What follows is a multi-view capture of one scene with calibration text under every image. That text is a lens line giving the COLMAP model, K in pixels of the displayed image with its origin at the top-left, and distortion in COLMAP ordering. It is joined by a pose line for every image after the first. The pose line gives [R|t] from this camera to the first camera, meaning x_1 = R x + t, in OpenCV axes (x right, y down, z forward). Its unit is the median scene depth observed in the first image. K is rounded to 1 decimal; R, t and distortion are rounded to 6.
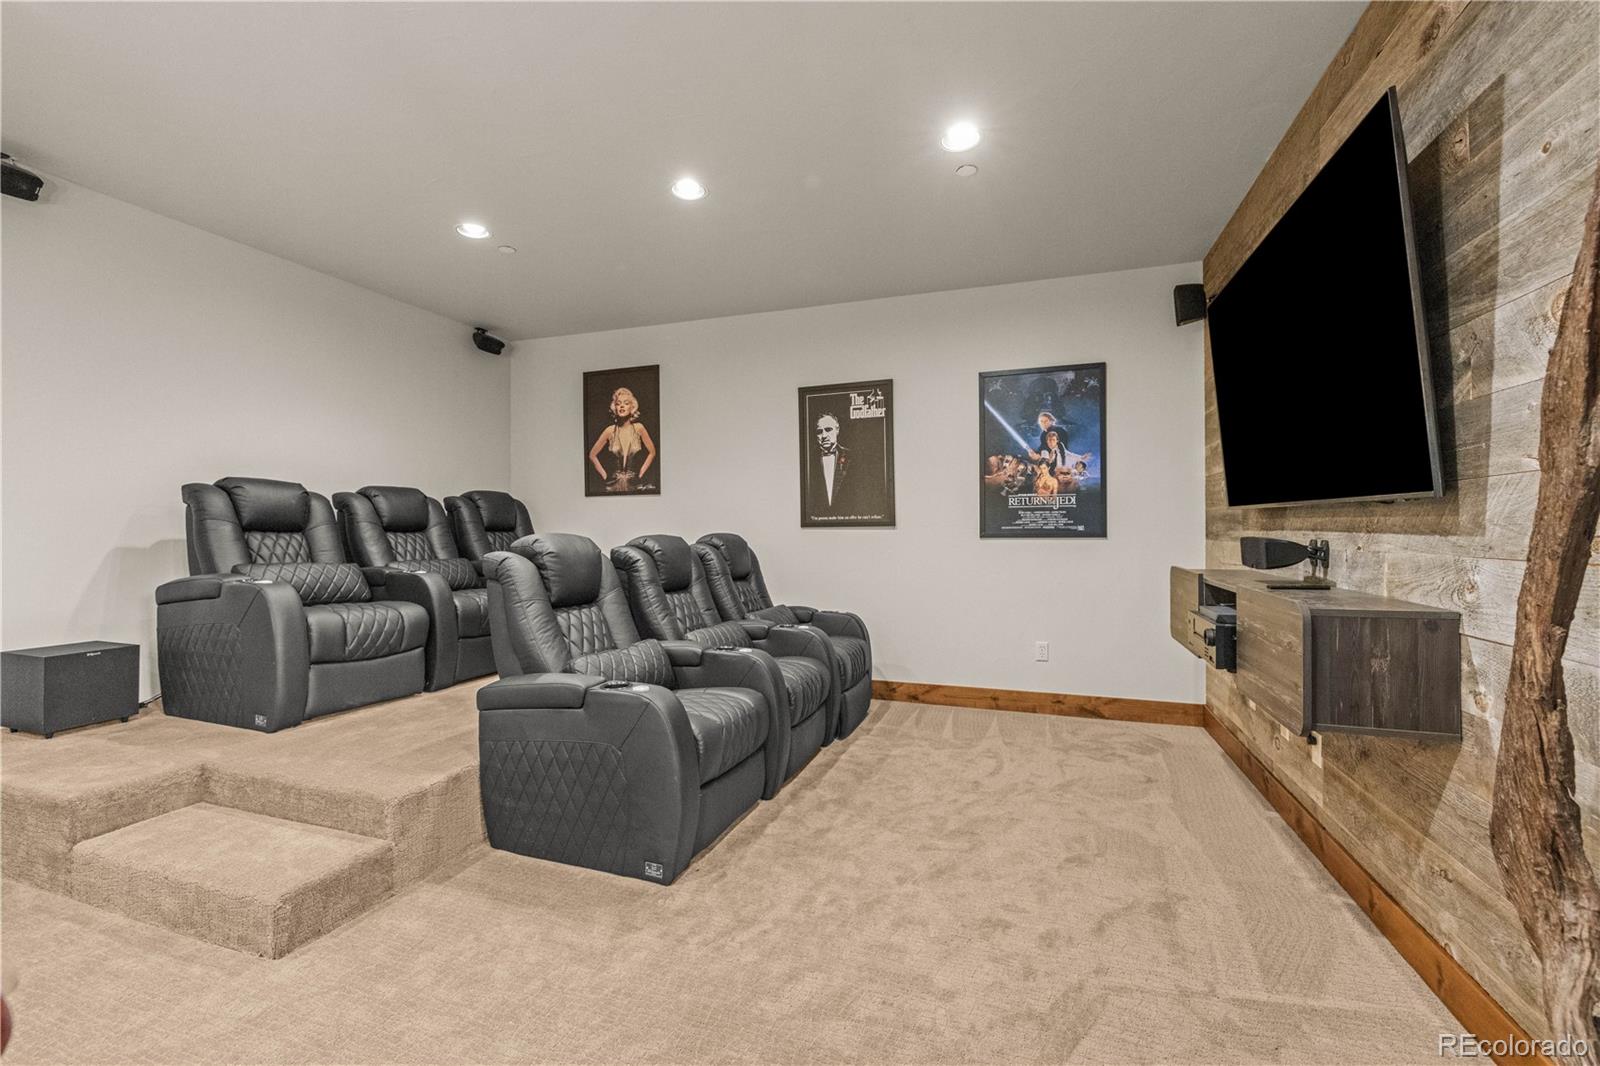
lens RADIAL K [[665.5, 0, 800.0], [0, 665.5, 533.0], [0, 0, 1]] dist [-0.000774, 0.000010]
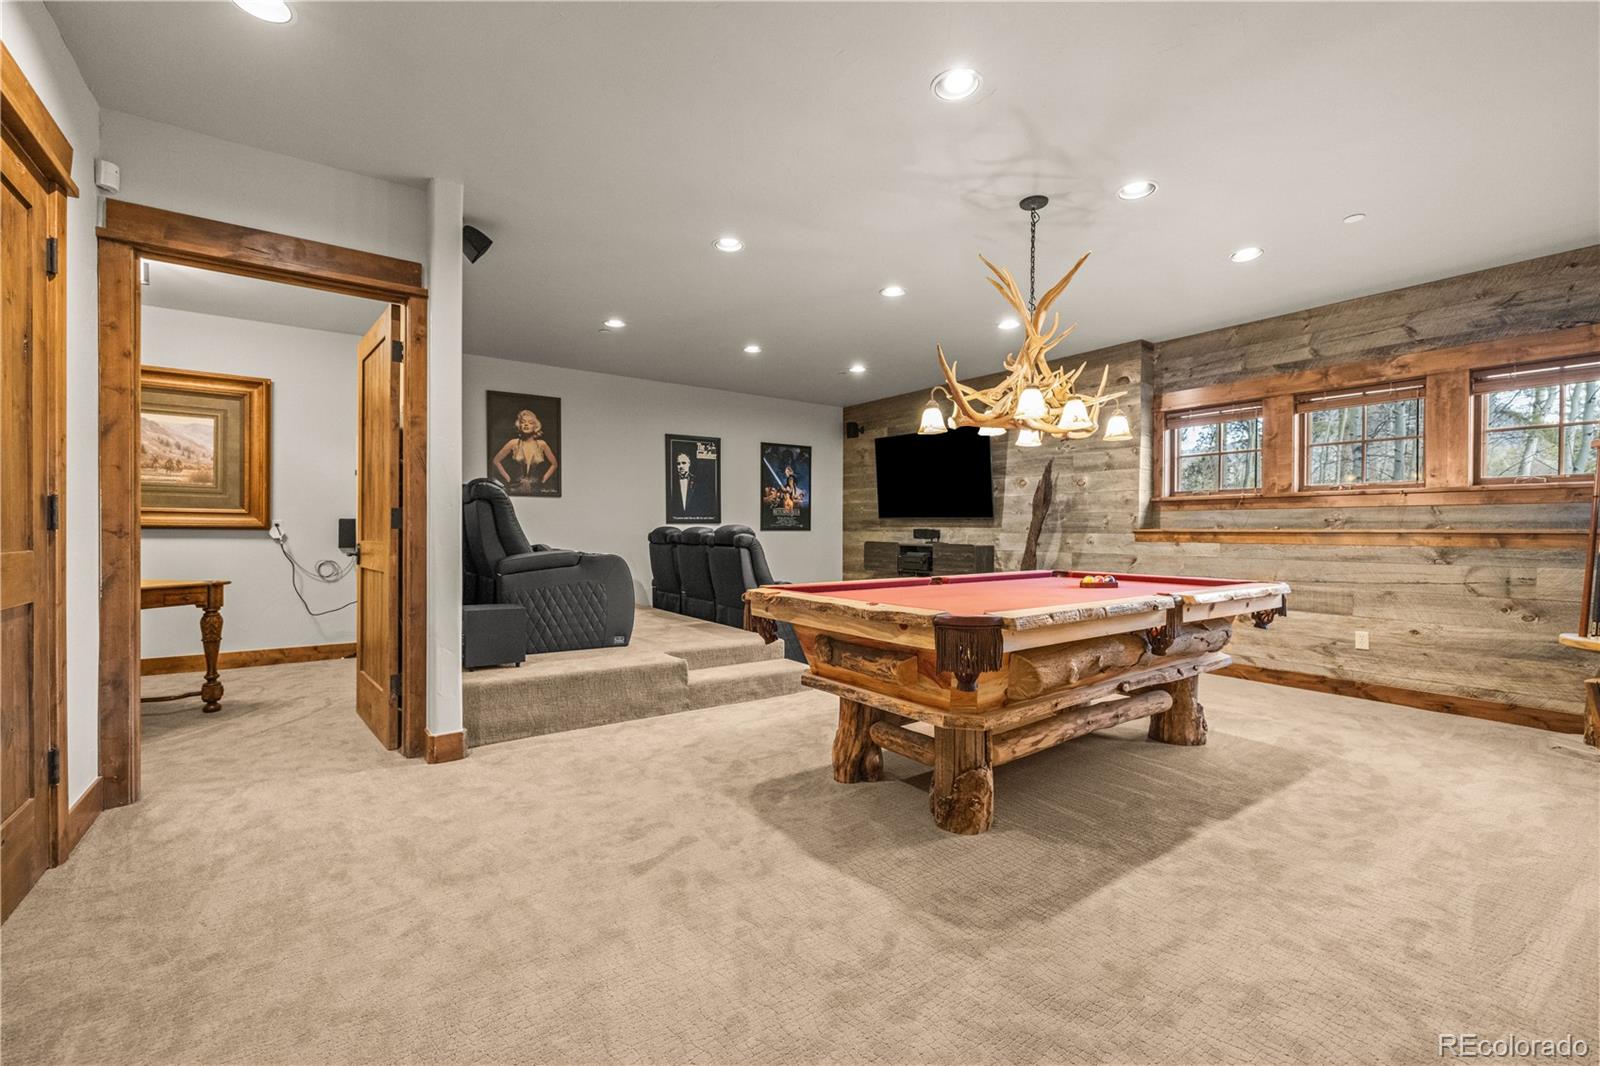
lens RADIAL K [[665.5, 0, 800.0], [0, 665.5, 533.0], [0, 0, 1]] dist [-0.000774, 0.000010]
pose [[0.579664, 0.002722, 0.814851, -1.197028], [-0.001144, 0.999996, -0.002526, 0.019086], [-0.814855, 0.000532, 0.579665, -0.174456]]
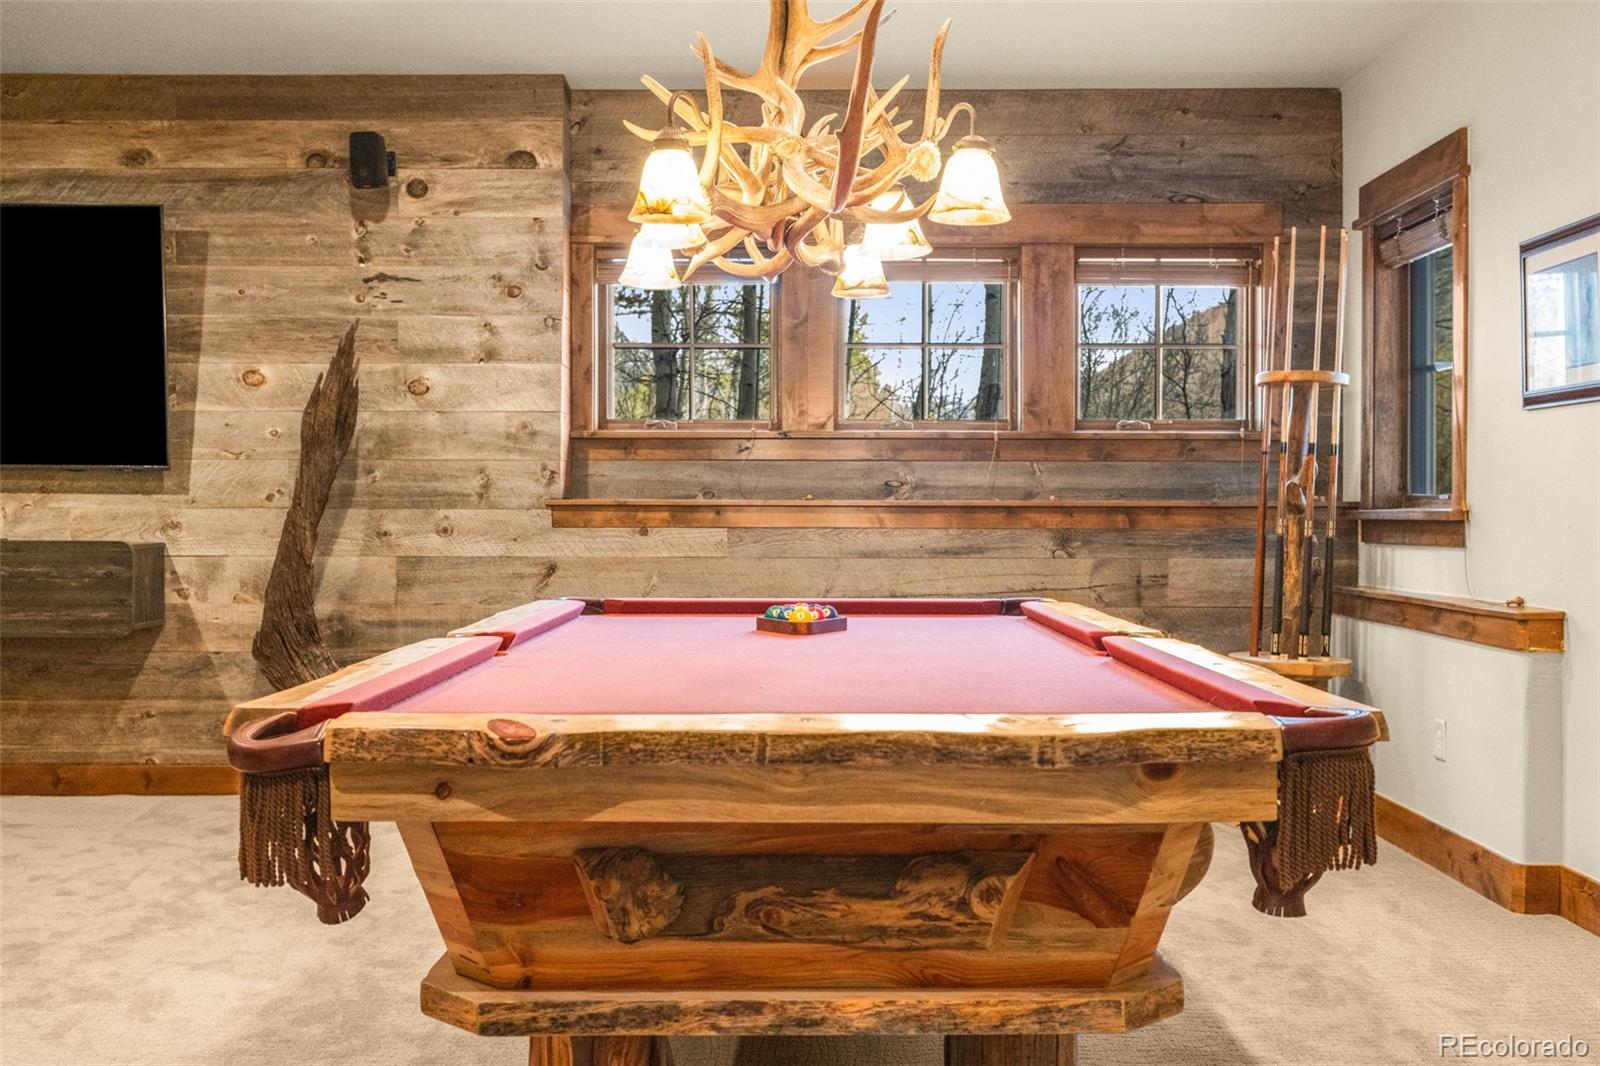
lens RADIAL K [[1537.3, 0, 800.0], [0, 1537.3, 533.0], [0, 0, 1]] dist [-0.008905, -0.000070]
pose [[-0.309144, -0.010427, 0.950958, -1.095036], [0.004221, 0.999915, 0.012336, 0.021289], [-0.951006, 0.007828, -0.309074, 0.254391]]
